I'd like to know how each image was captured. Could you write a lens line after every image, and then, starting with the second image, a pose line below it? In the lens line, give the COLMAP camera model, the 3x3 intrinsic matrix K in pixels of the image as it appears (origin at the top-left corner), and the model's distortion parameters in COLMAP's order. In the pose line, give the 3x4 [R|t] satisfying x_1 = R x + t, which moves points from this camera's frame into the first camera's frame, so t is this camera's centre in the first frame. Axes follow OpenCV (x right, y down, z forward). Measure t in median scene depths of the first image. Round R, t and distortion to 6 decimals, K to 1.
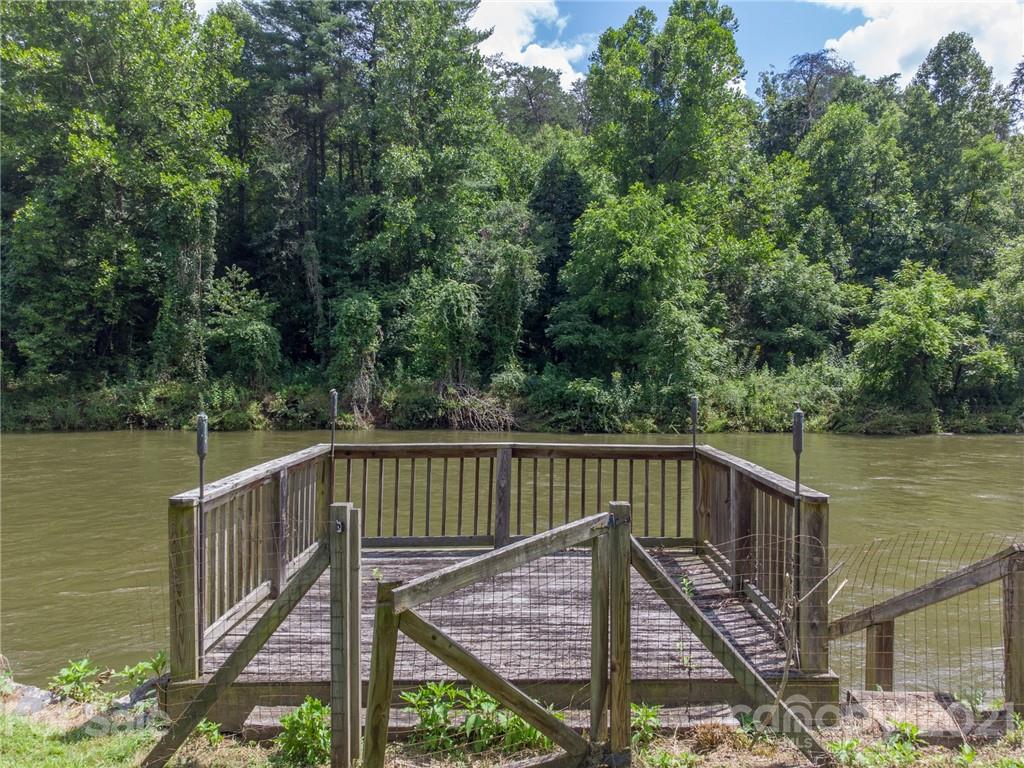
lens RADIAL K [[756.5, 0, 514.1], [0, 756.5, 378.1], [0, 0, 1]] dist [0.025665, -0.007433]
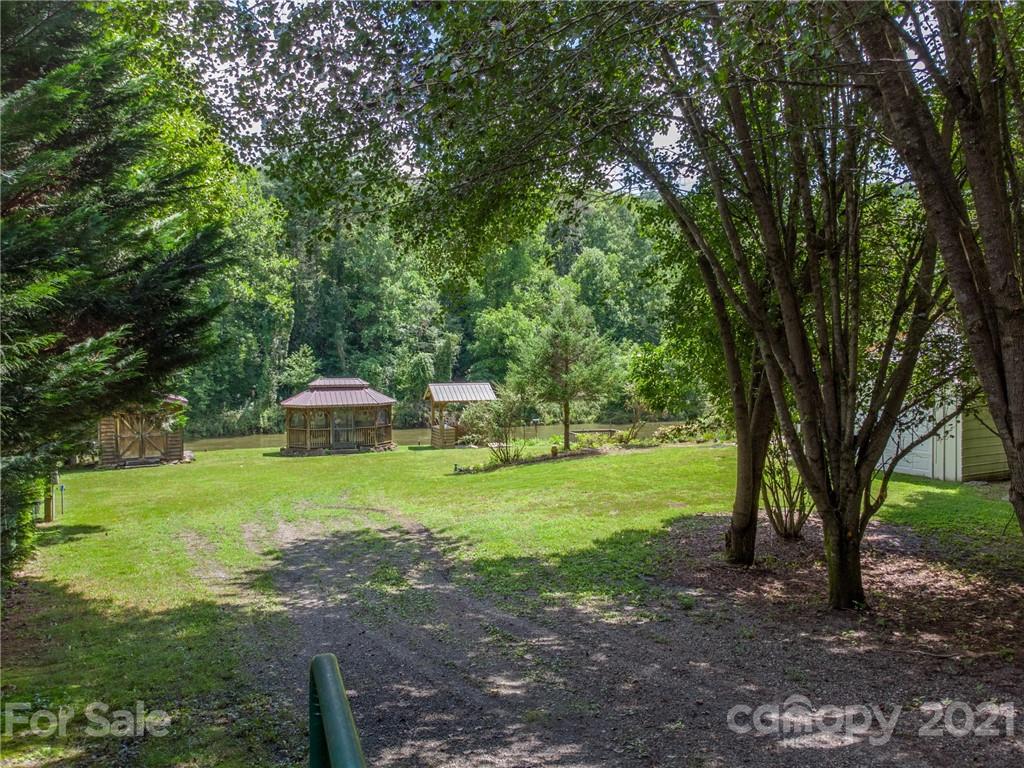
lens RADIAL K [[785.5, 0, 510.2], [0, 785.5, 368.7], [0, 0, 1]] dist [0.040980, -0.007183]
pose [[0.940164, -0.010847, 0.340550, -0.557018], [0.012196, 0.999924, -0.001819, -0.079188], [-0.340505, 0.005864, 0.940225, -0.991468]]
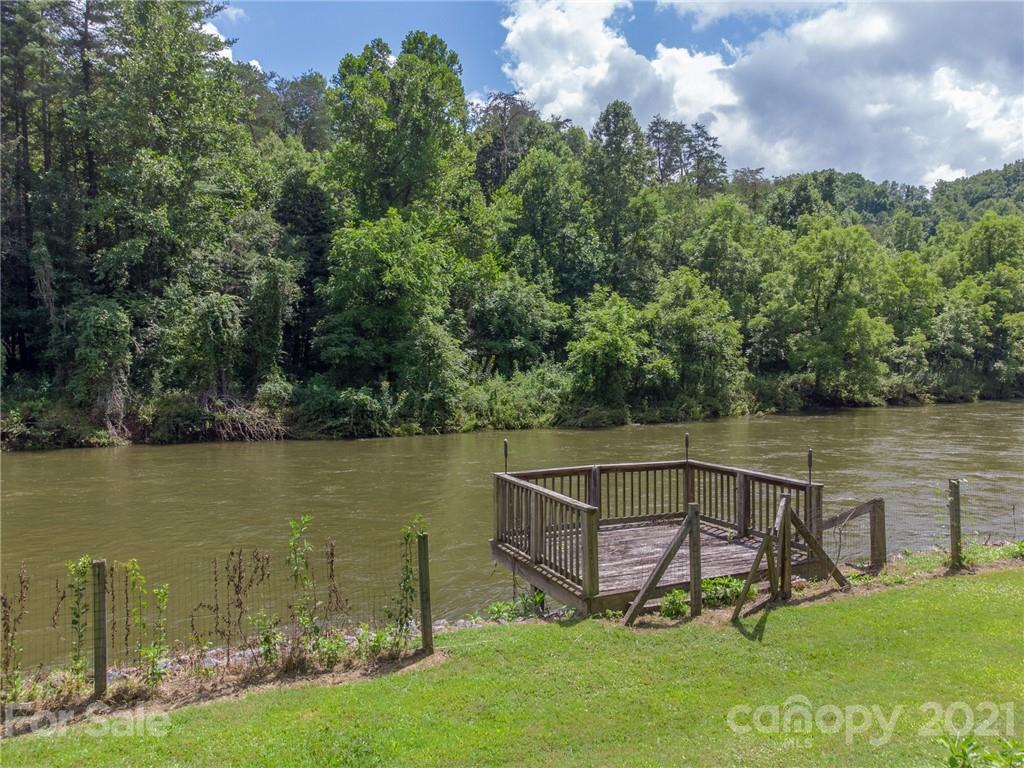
lens RADIAL K [[759.9, 0, 512.0], [0, 759.9, 384.0], [0, 0, 1]] dist [-0.003547, 0.022033]
pose [[0.908333, -0.020938, 0.417723, -0.145501], [0.014834, 0.999731, 0.017854, -0.019538], [-0.417984, -0.010021, 0.908399, -0.074102]]
